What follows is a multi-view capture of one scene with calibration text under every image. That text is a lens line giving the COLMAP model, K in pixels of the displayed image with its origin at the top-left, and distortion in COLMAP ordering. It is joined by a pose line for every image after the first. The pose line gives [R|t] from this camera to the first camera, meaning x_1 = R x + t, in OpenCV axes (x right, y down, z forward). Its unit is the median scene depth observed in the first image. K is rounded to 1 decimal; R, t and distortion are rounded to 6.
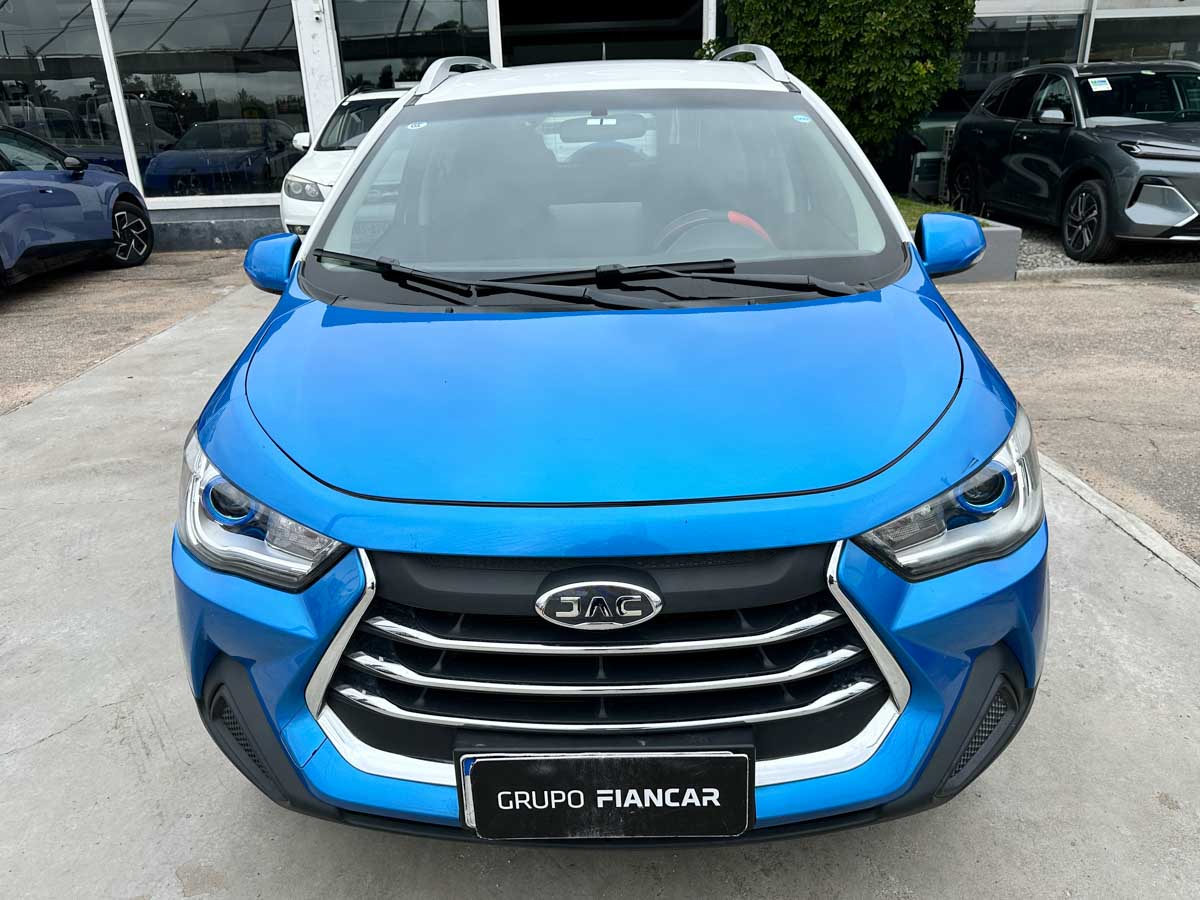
lens RADIAL K [[828.4, 0, 598.1], [0, 828.4, 456.5], [0, 0, 1]] dist [0.004118, -0.015709]
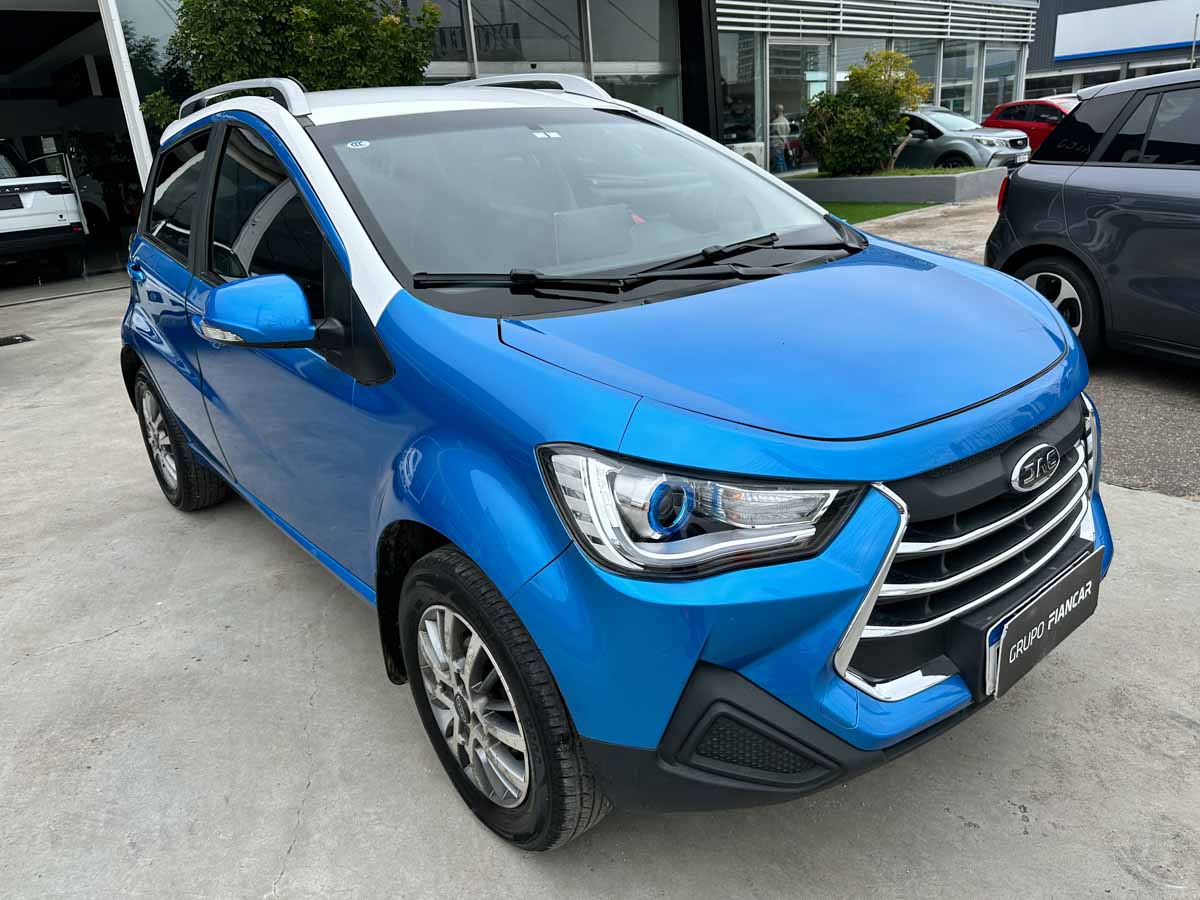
lens RADIAL K [[828.4, 0, 596.3], [0, 828.4, 443.5], [0, 0, 1]] dist [0.004118, -0.015709]
pose [[0.762735, -0.241768, 0.599820, -0.823518], [0.287459, 0.957575, 0.020432, -0.046561], [-0.579312, 0.156840, 0.799874, 0.243192]]
